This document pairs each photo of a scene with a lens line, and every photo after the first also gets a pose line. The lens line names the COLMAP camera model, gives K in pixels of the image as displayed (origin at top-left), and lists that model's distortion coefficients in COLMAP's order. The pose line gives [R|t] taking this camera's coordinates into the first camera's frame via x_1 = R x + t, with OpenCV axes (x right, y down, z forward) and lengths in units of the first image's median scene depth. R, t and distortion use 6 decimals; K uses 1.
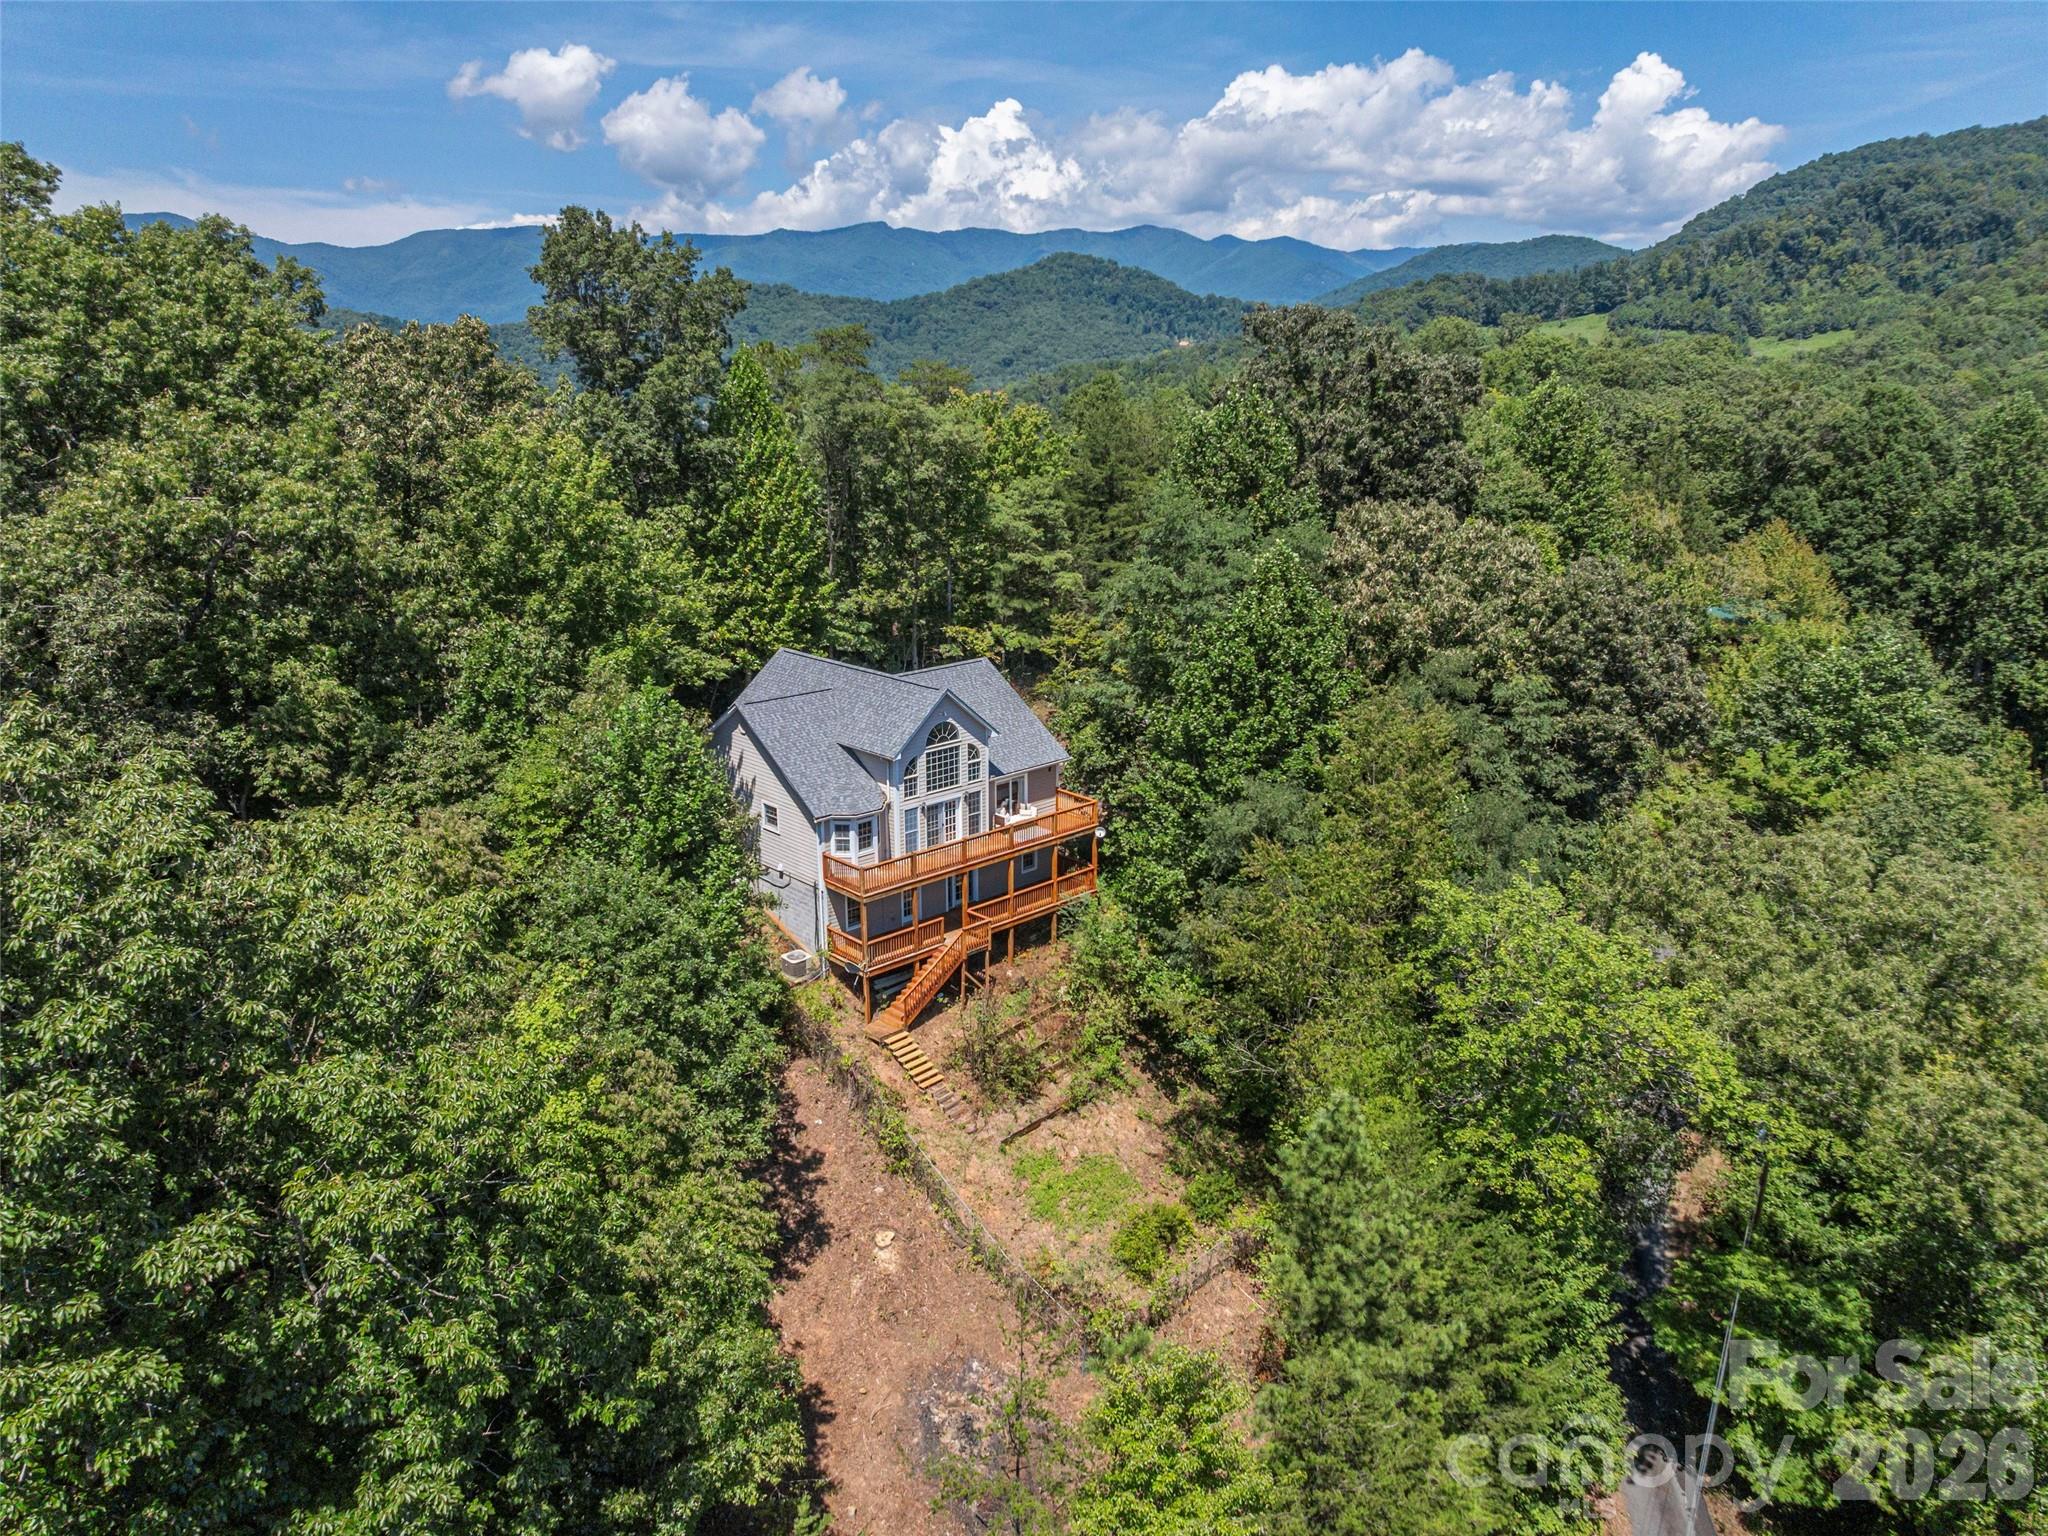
lens RADIAL K [[1425.3, 0, 1020.7], [0, 1425.3, 767.6], [0, 0, 1]] dist [-0.031518, -0.009876]
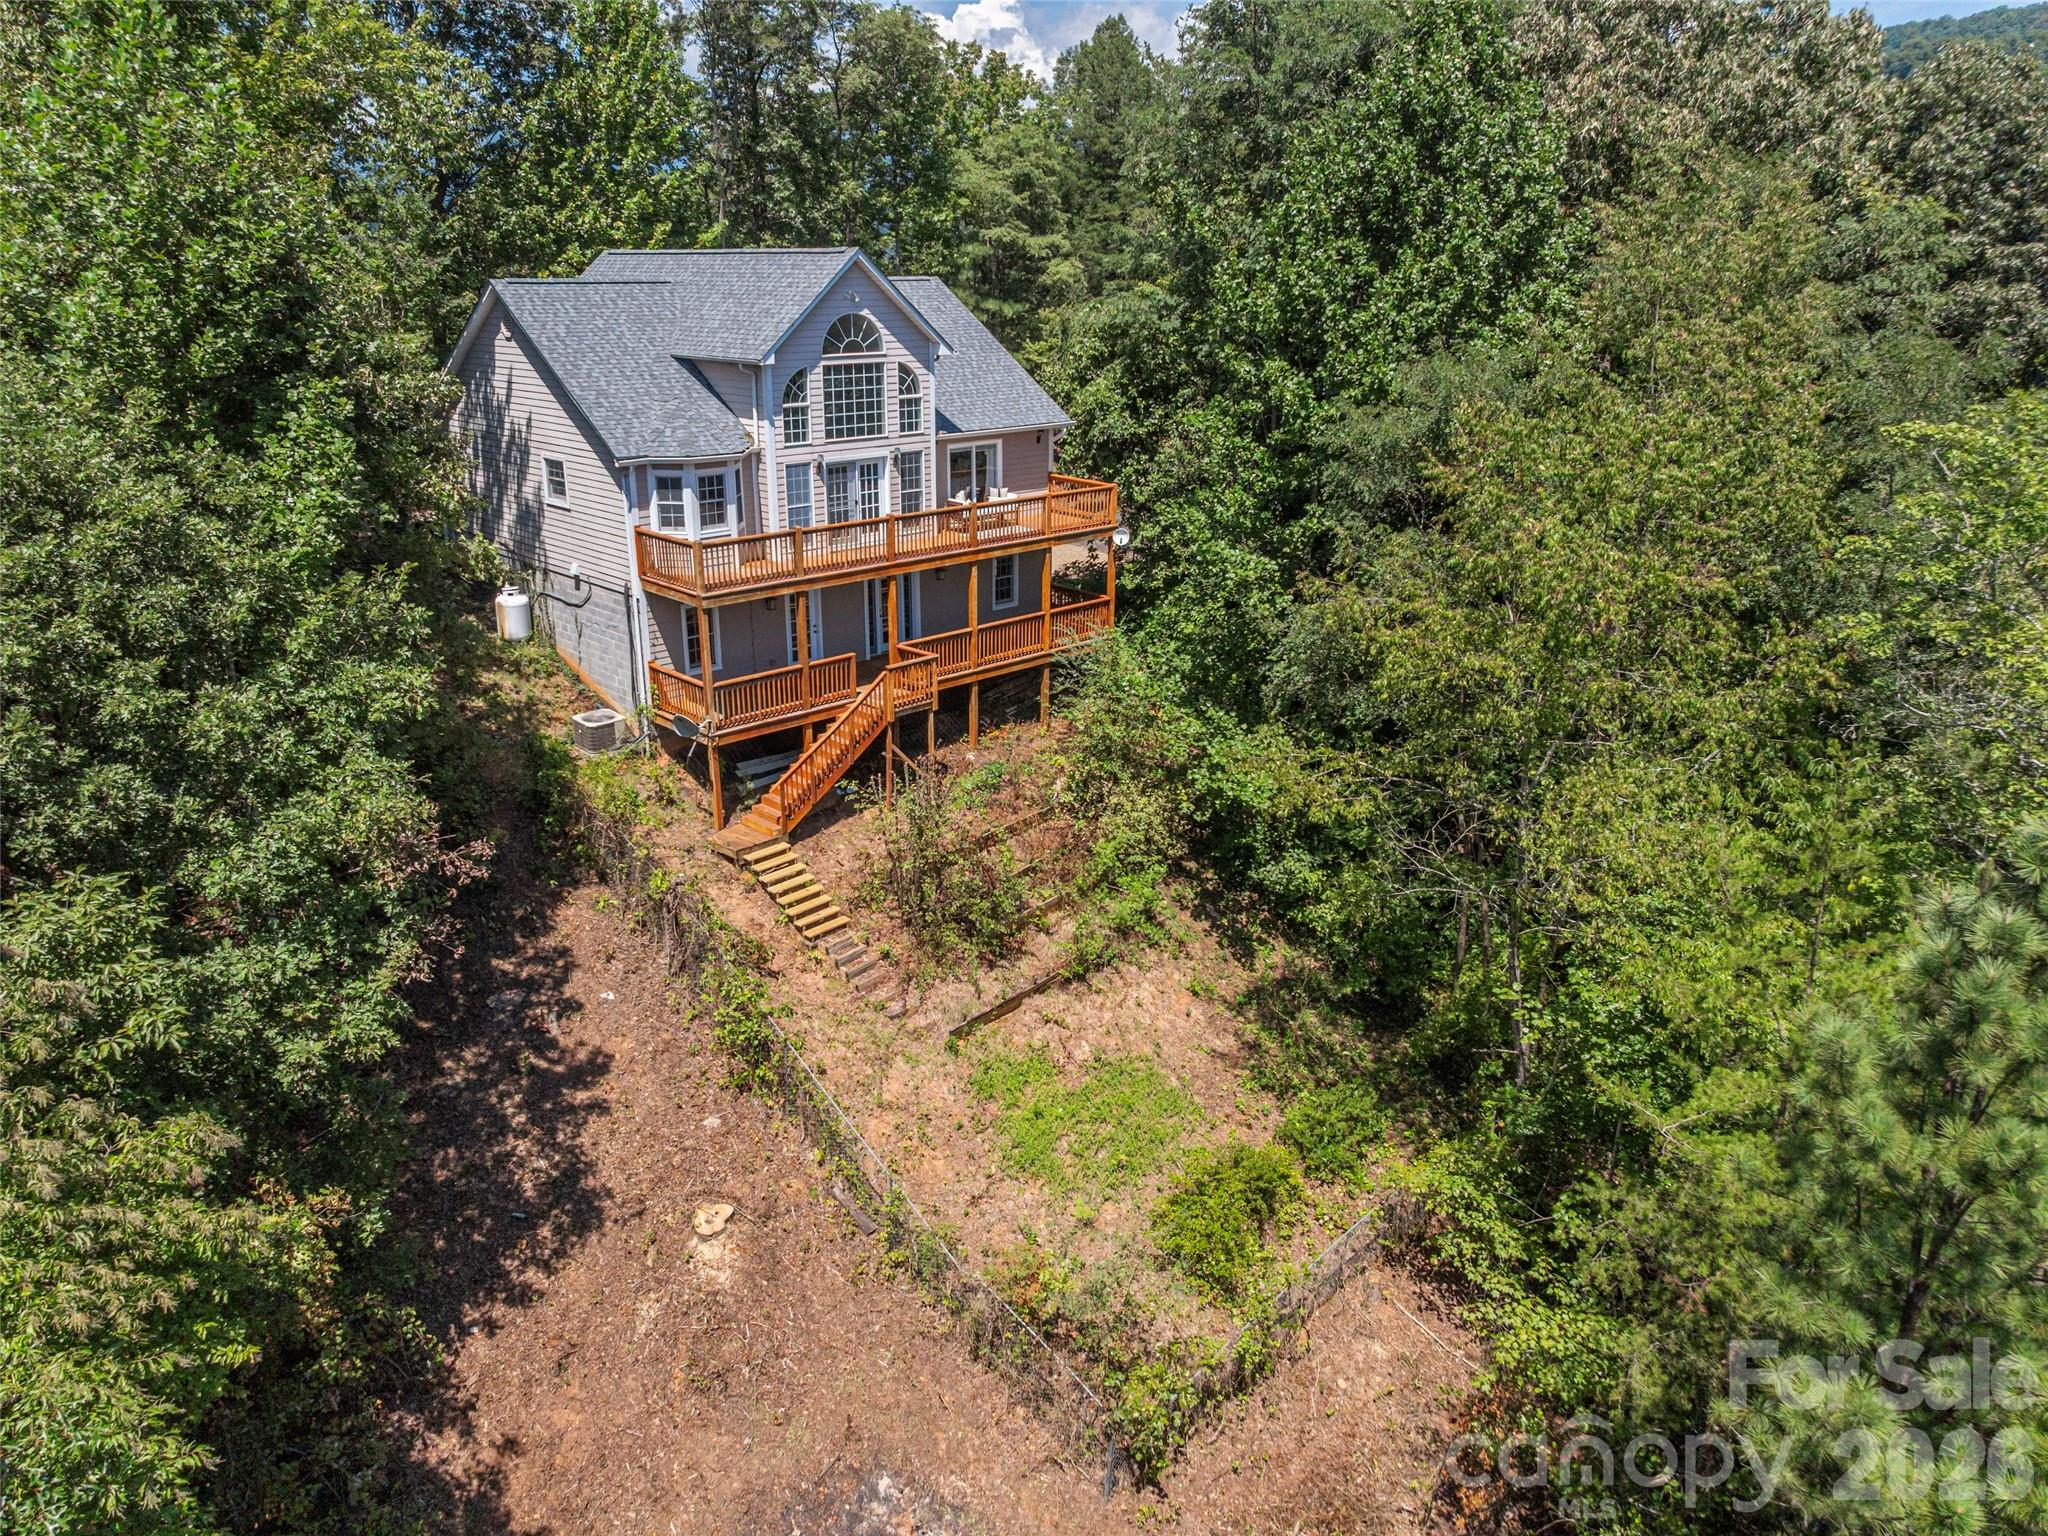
lens RADIAL K [[1425.3, 0, 1027.0], [0, 1425.3, 764.2], [0, 0, 1]] dist [-0.031518, -0.009876]
pose [[0.999918, -0.000715, 0.012776, 0.008567], [-0.000026, 0.998324, 0.057866, 0.119791], [-0.012796, -0.057862, 0.998243, 0.428421]]
